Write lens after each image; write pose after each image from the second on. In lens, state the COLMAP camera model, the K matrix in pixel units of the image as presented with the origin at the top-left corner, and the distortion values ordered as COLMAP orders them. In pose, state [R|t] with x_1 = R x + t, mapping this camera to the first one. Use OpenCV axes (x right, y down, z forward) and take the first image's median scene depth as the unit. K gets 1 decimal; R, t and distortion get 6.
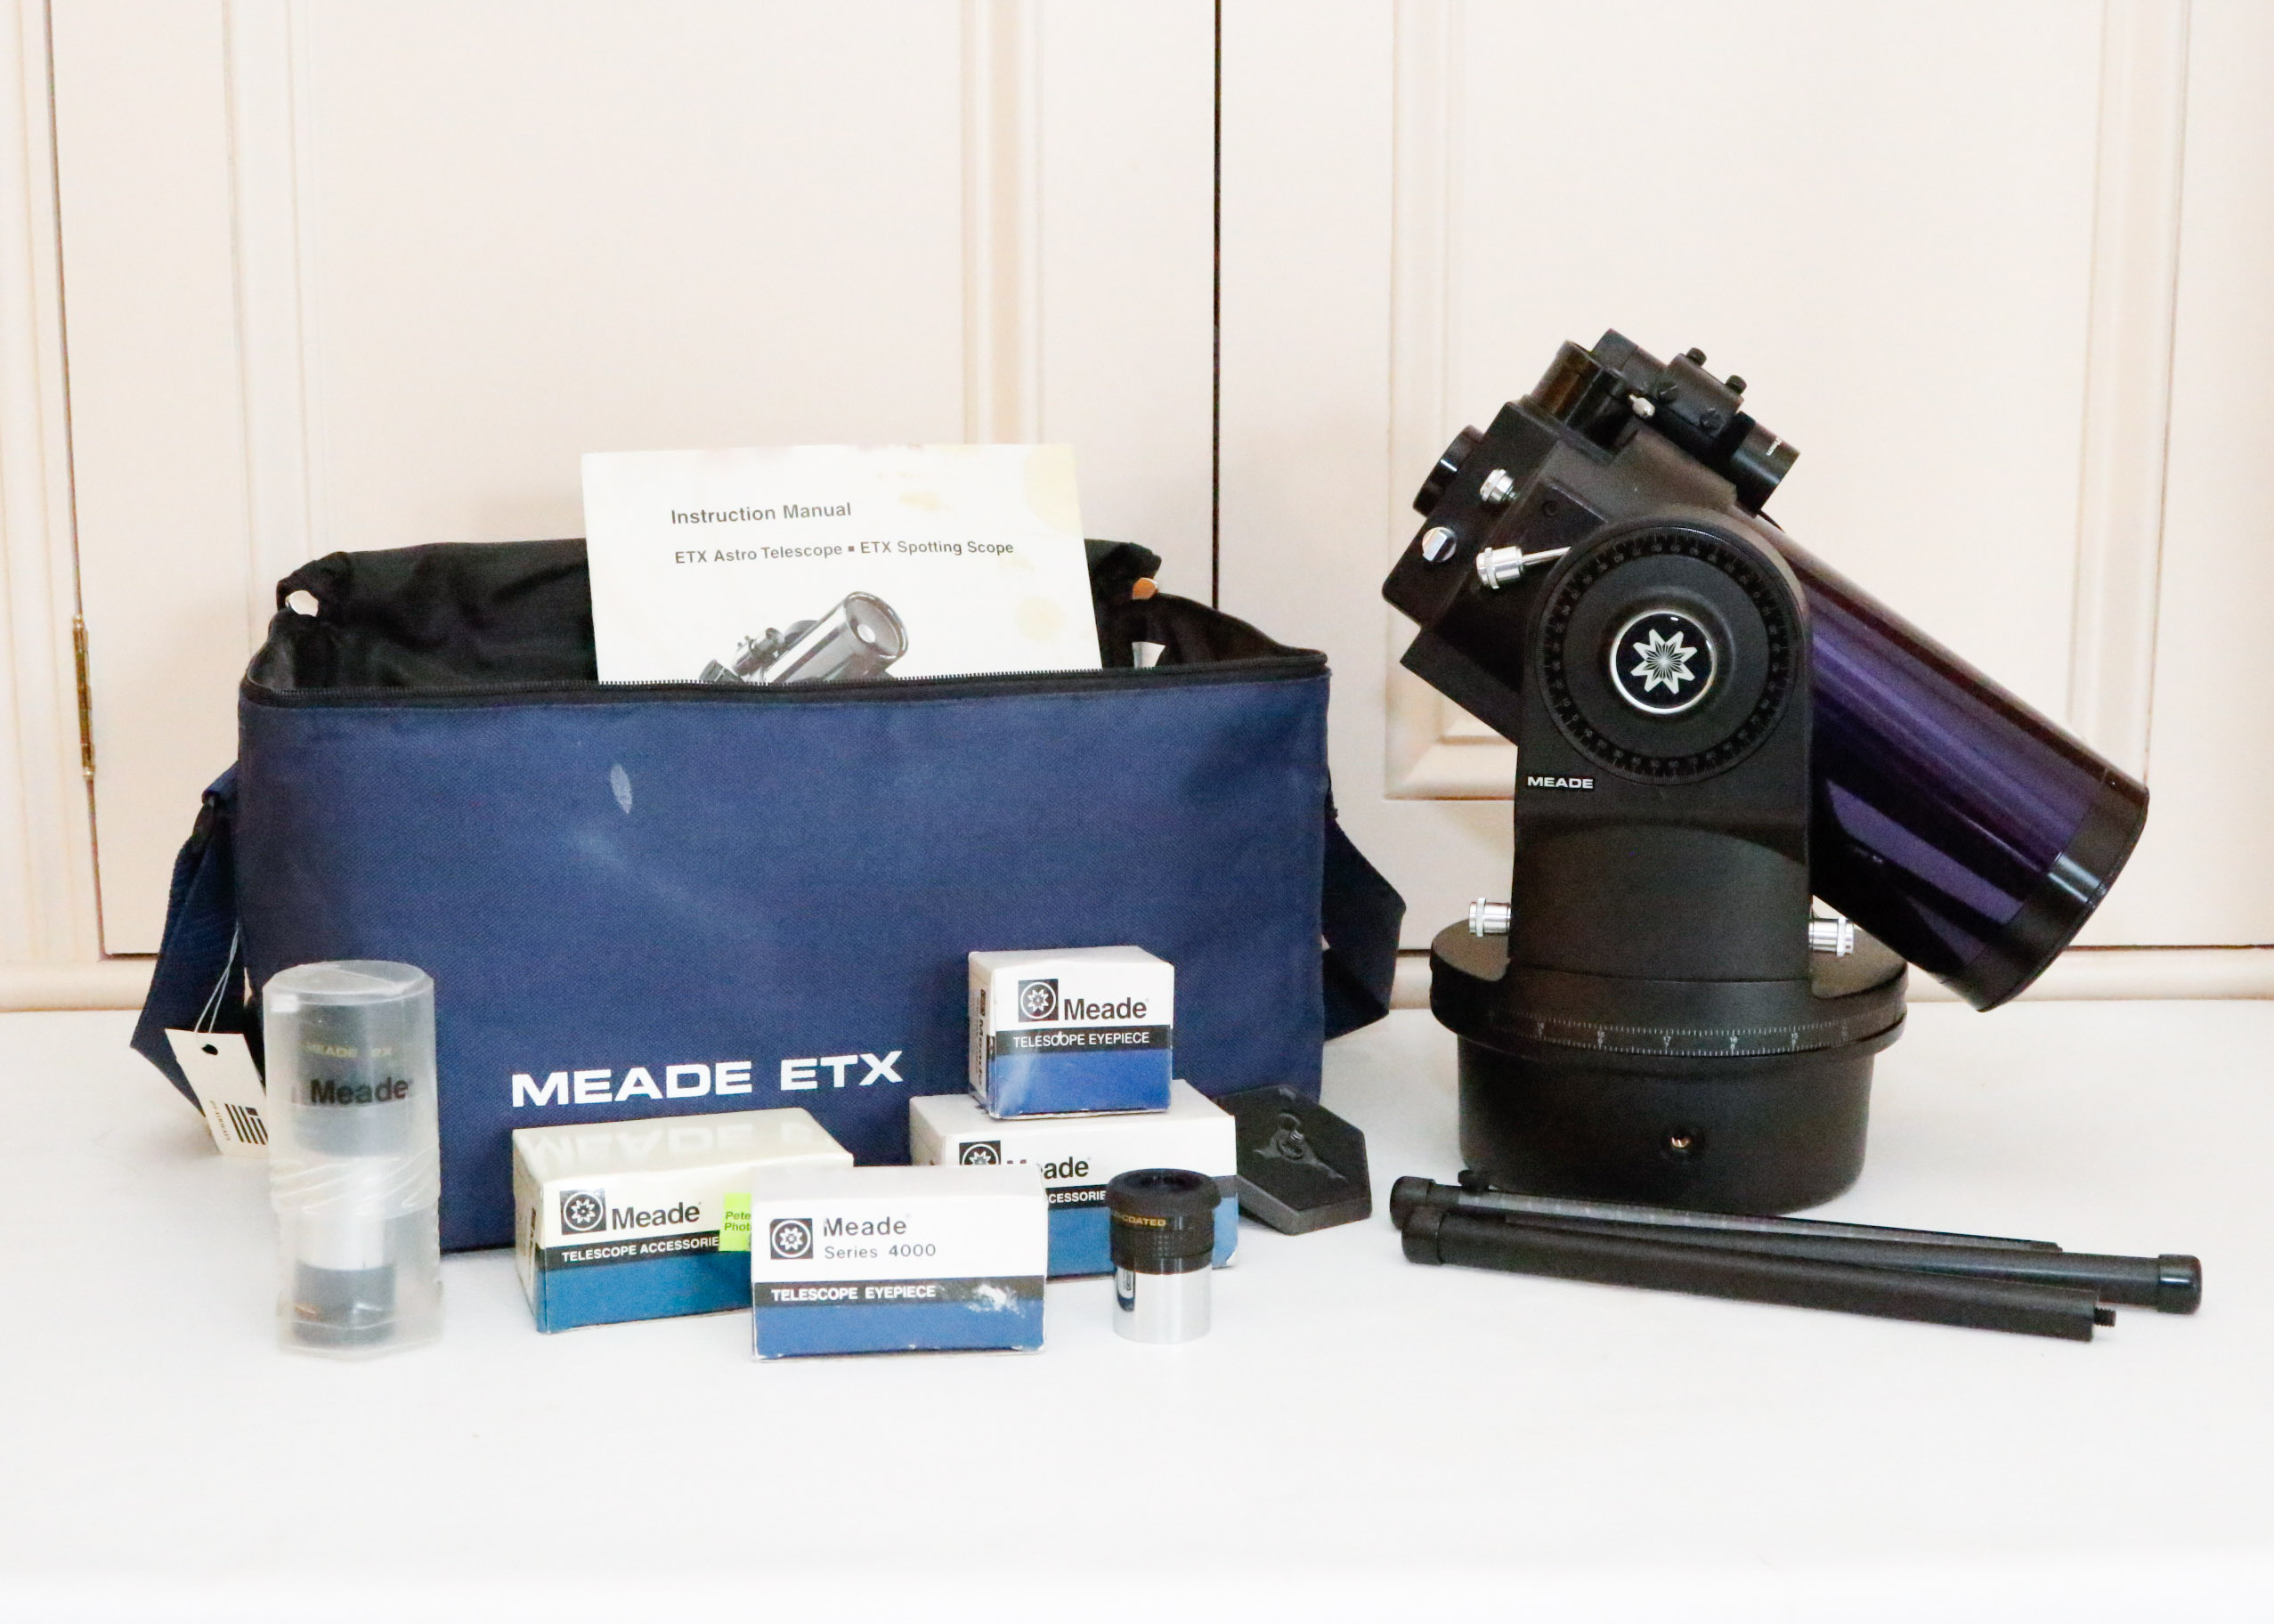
lens RADIAL K [[2654.4, 0, 1136.8], [0, 2654.4, 827.3], [0, 0, 1]] dist [-0.124680, 0.000000]
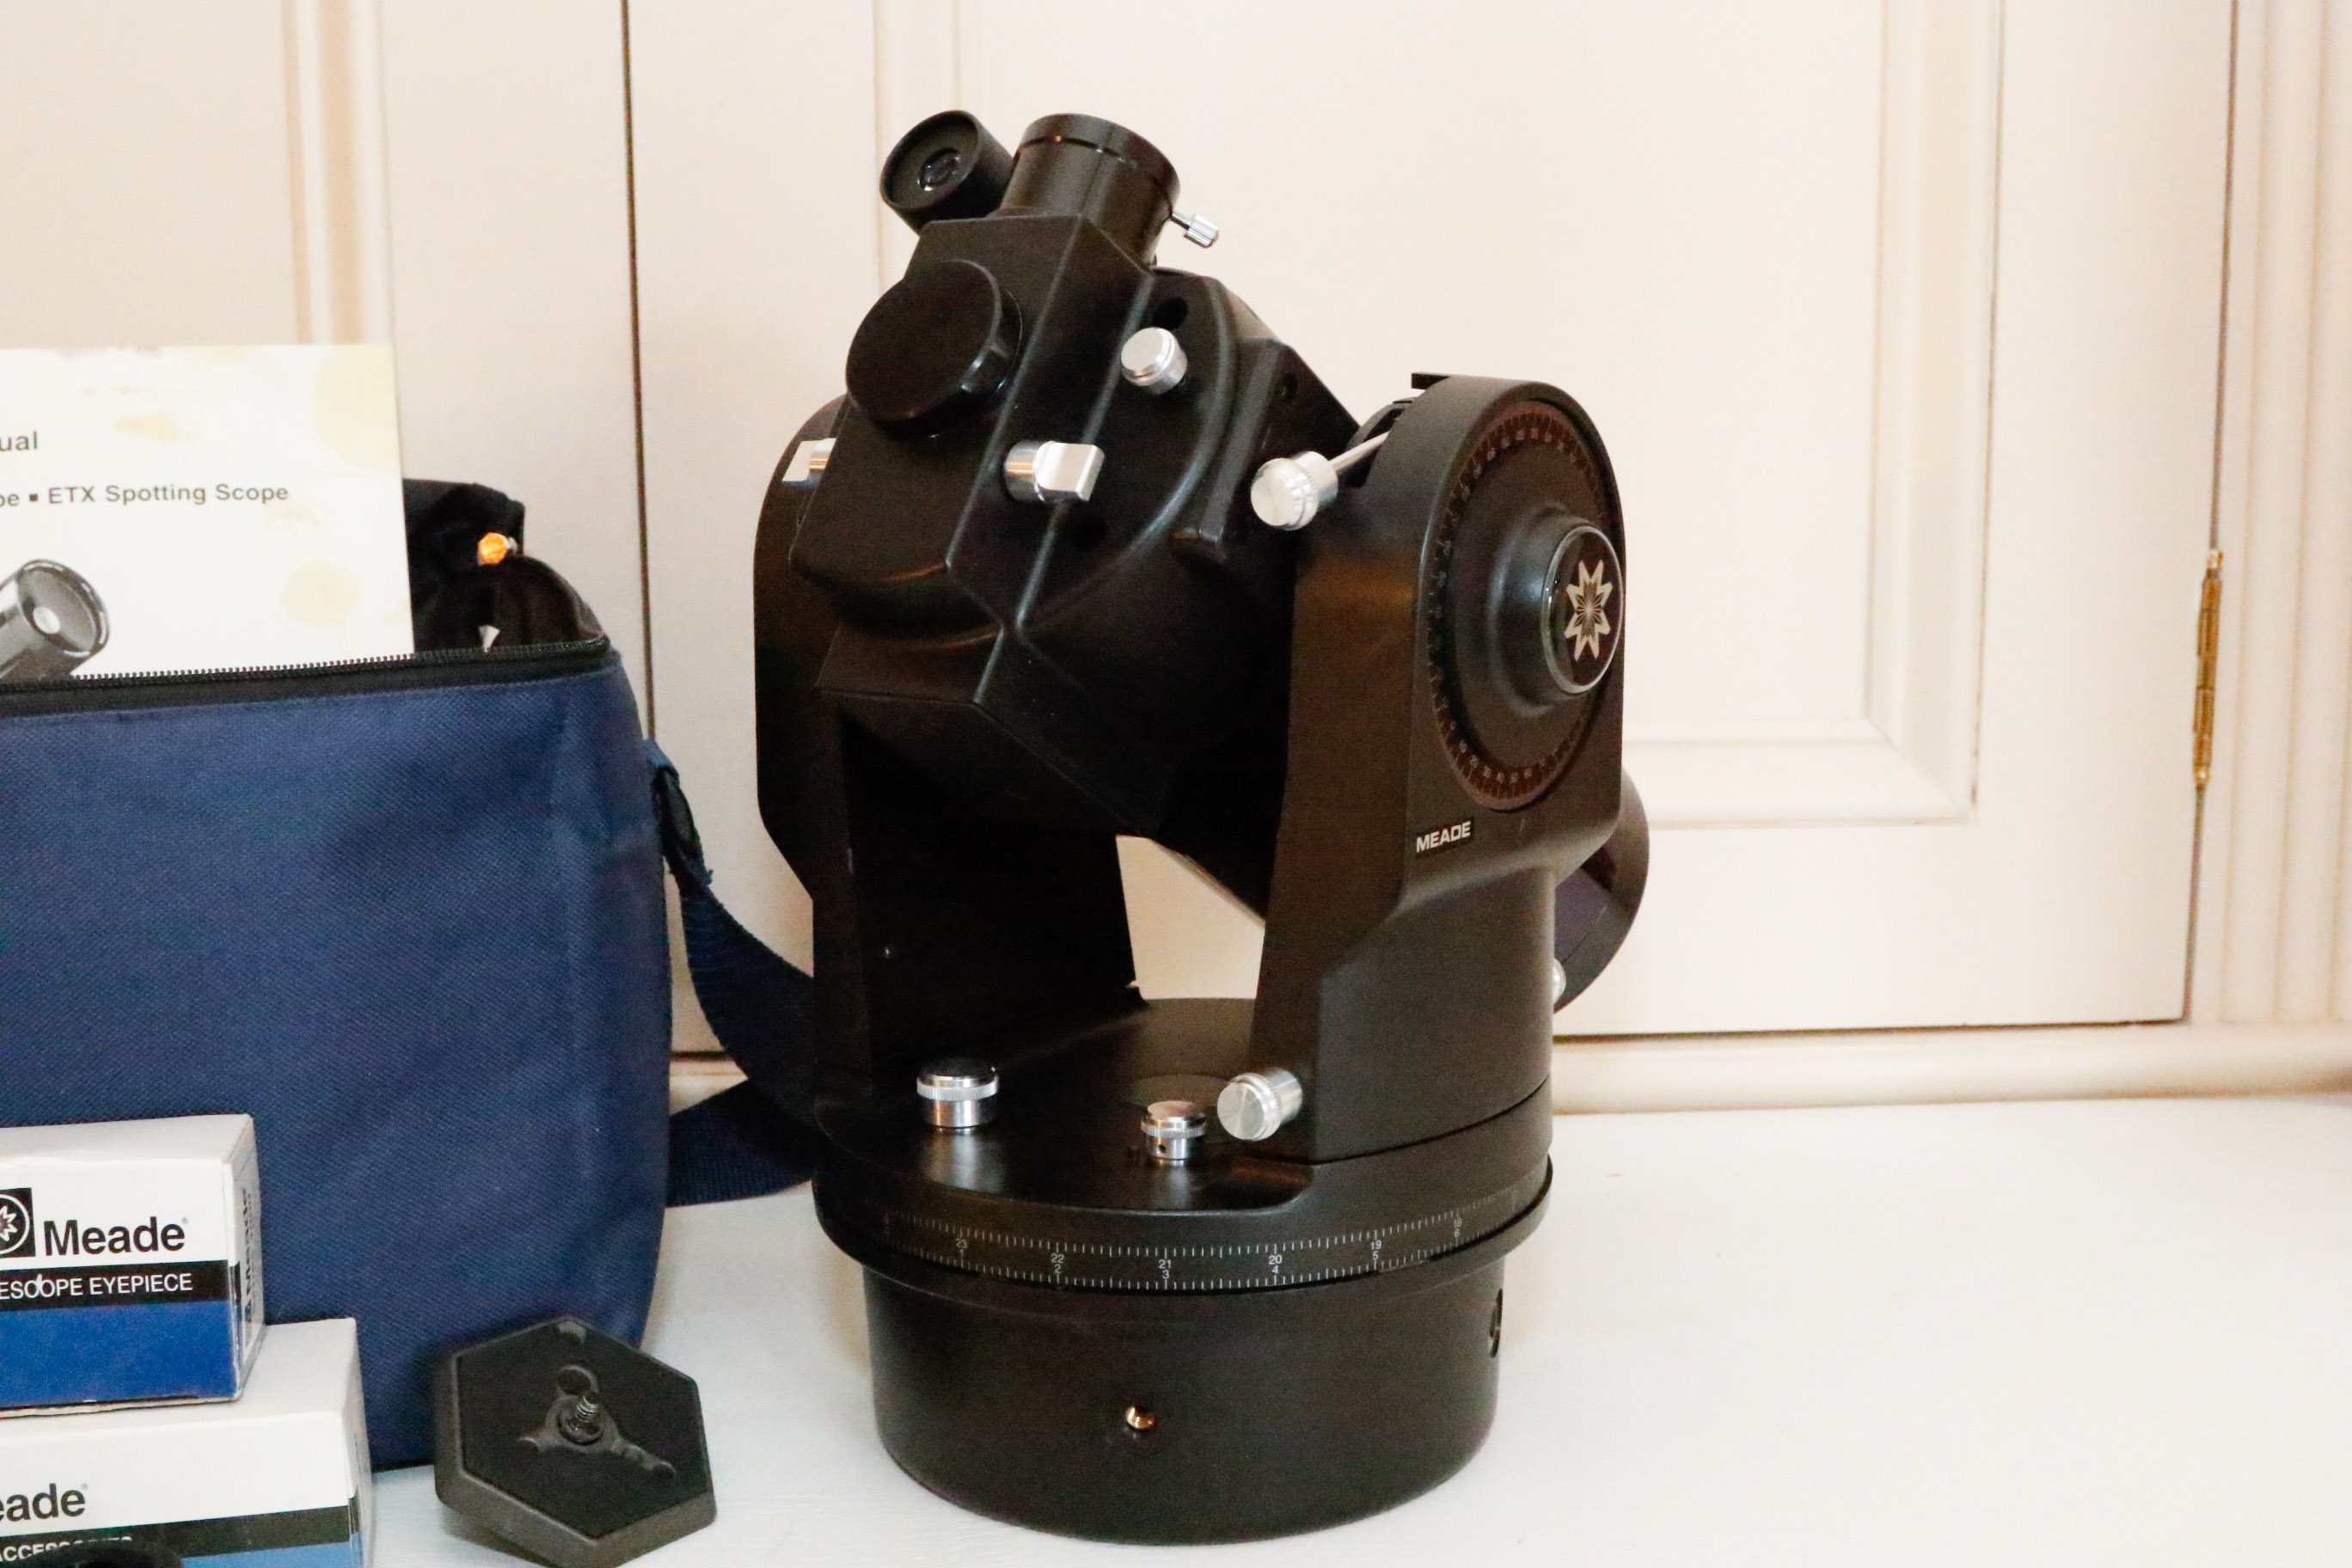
lens RADIAL K [[2511.6, 0, 1153.6], [0, 2511.6, 785.6], [0, 0, 1]] dist [-0.117042, 0.000000]
pose [[0.999910, -0.013440, 0.000222, 0.218322], [0.013442, 0.999887, -0.006748, -0.025978], [-0.000132, 0.006751, 0.999977, 0.431099]]
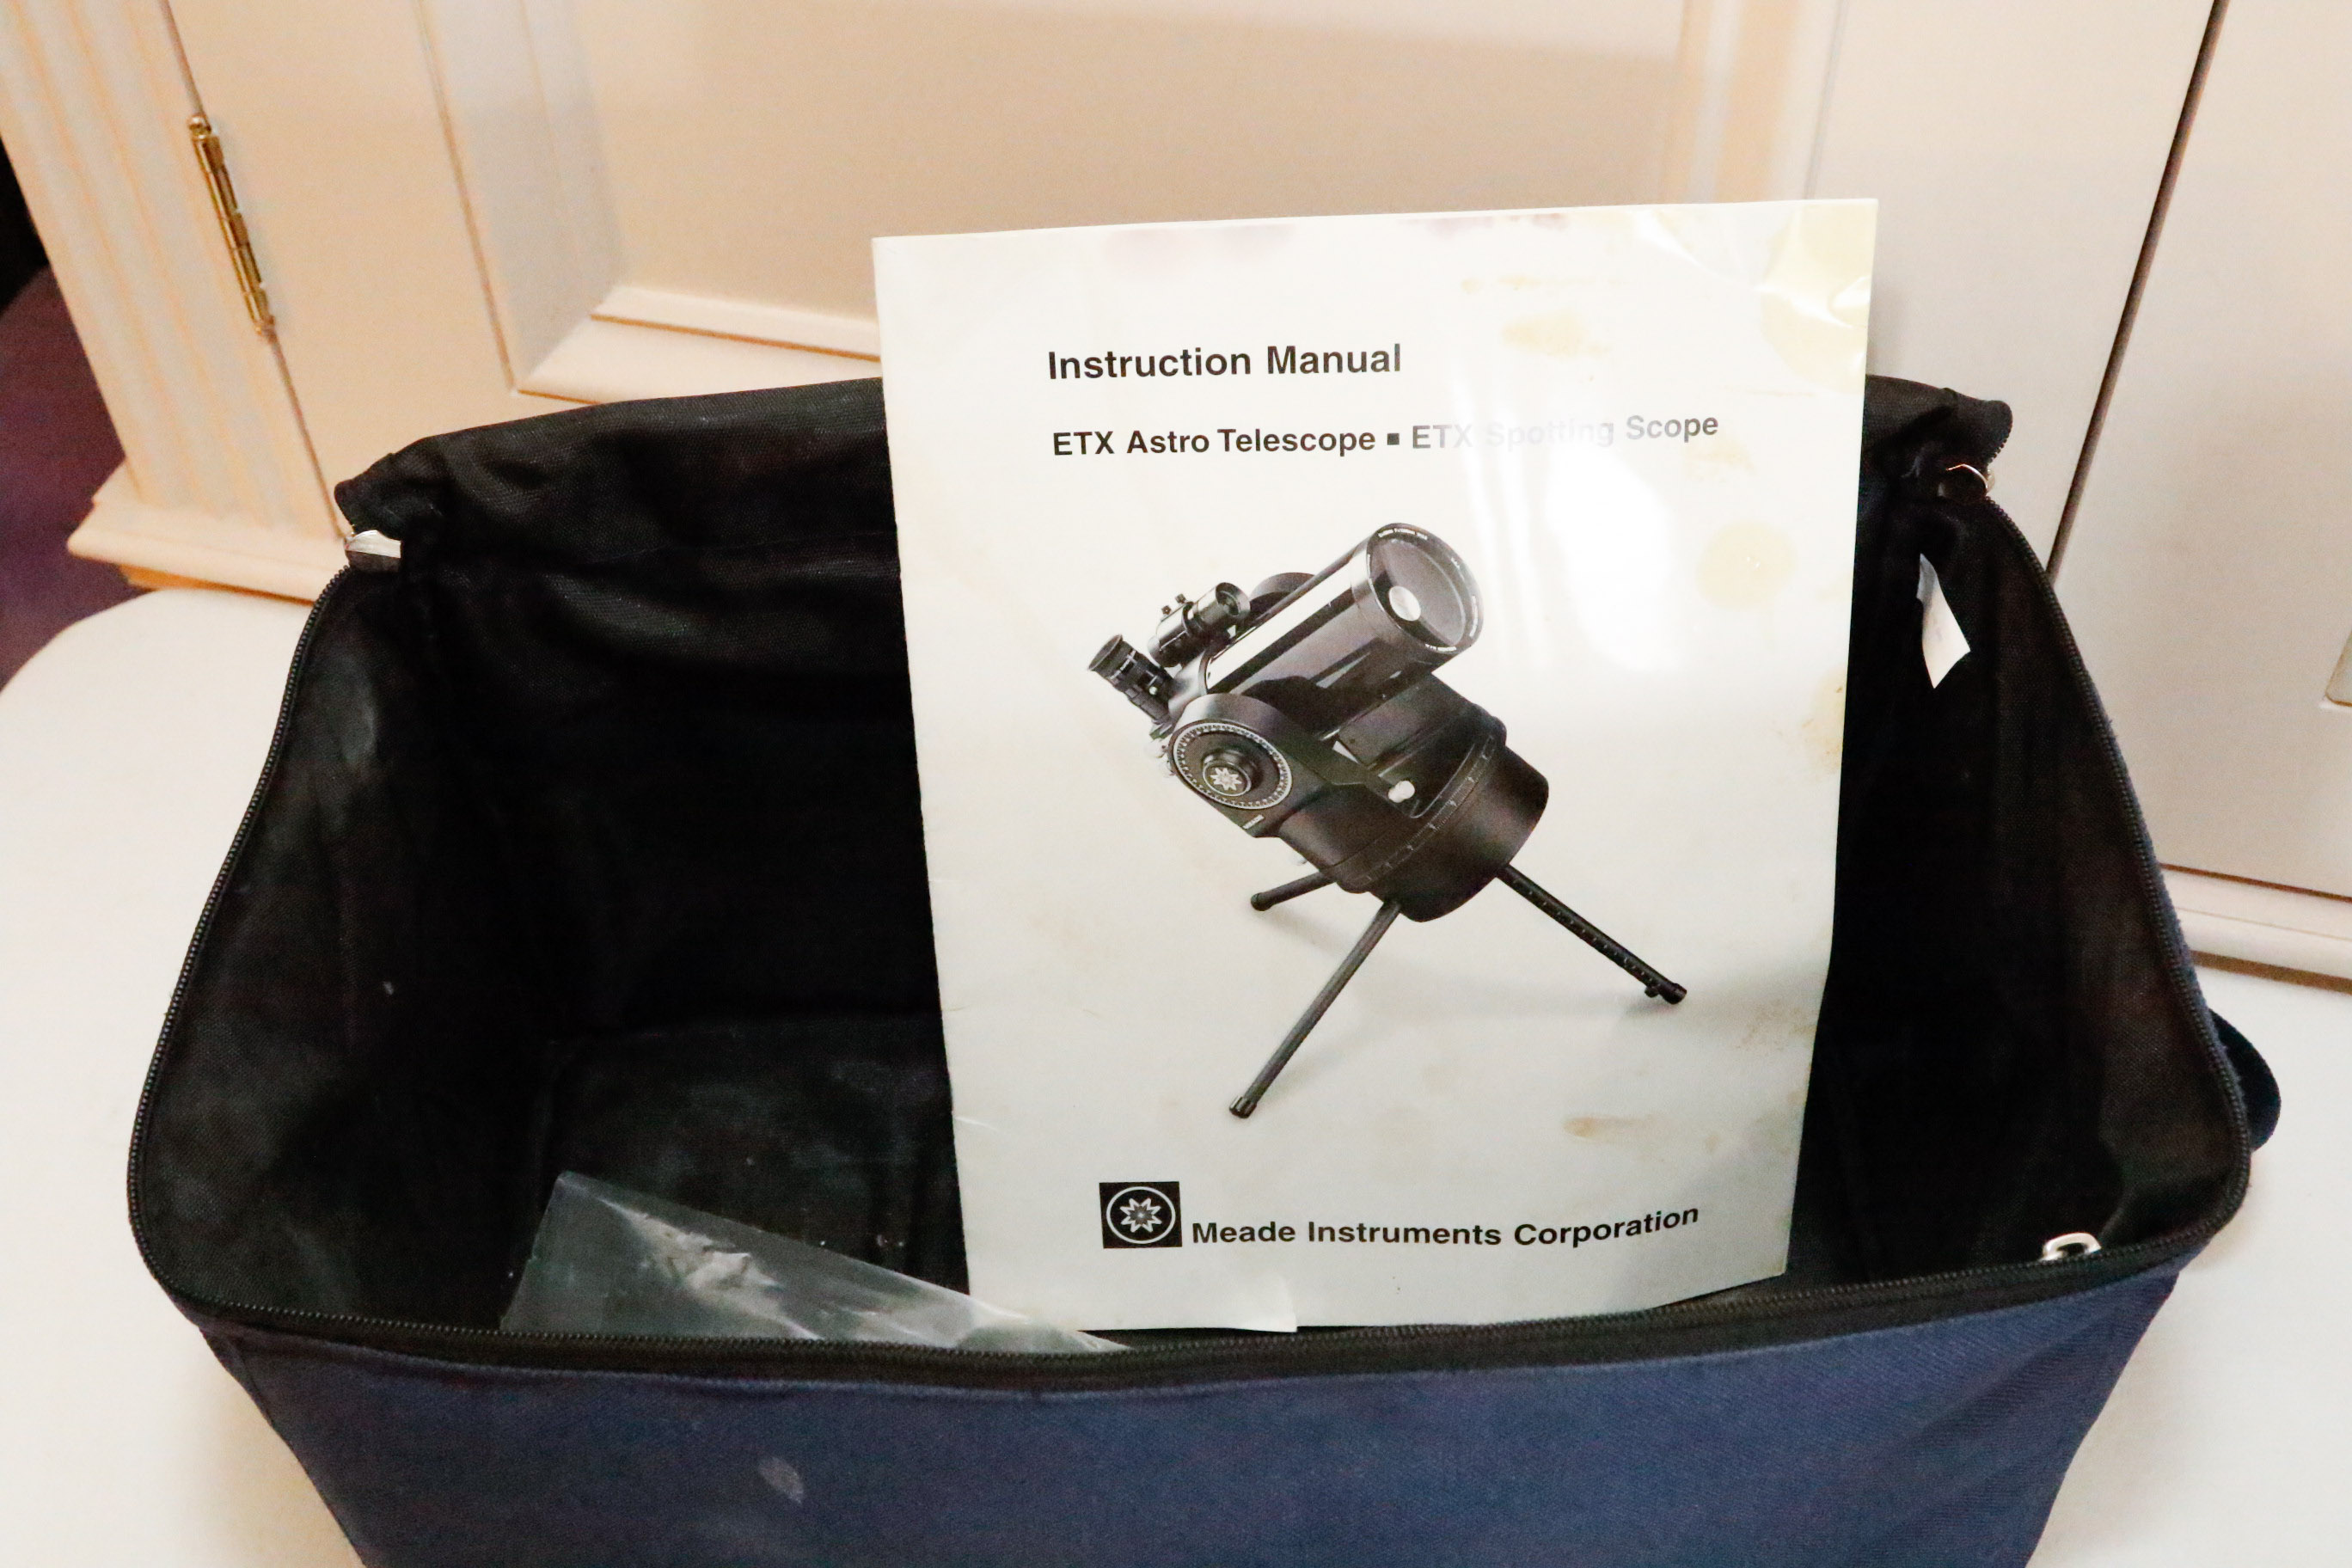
lens RADIAL K [[2511.6, 0, 1177.6], [0, 2511.6, 779.6], [0, 0, 1]] dist [-0.117042, 0.000000]
pose [[0.959018, 0.193391, -0.207084, -0.041353], [-0.031223, 0.798535, 0.601138, -0.408560], [0.281619, -0.570037, 0.771848, 0.686144]]
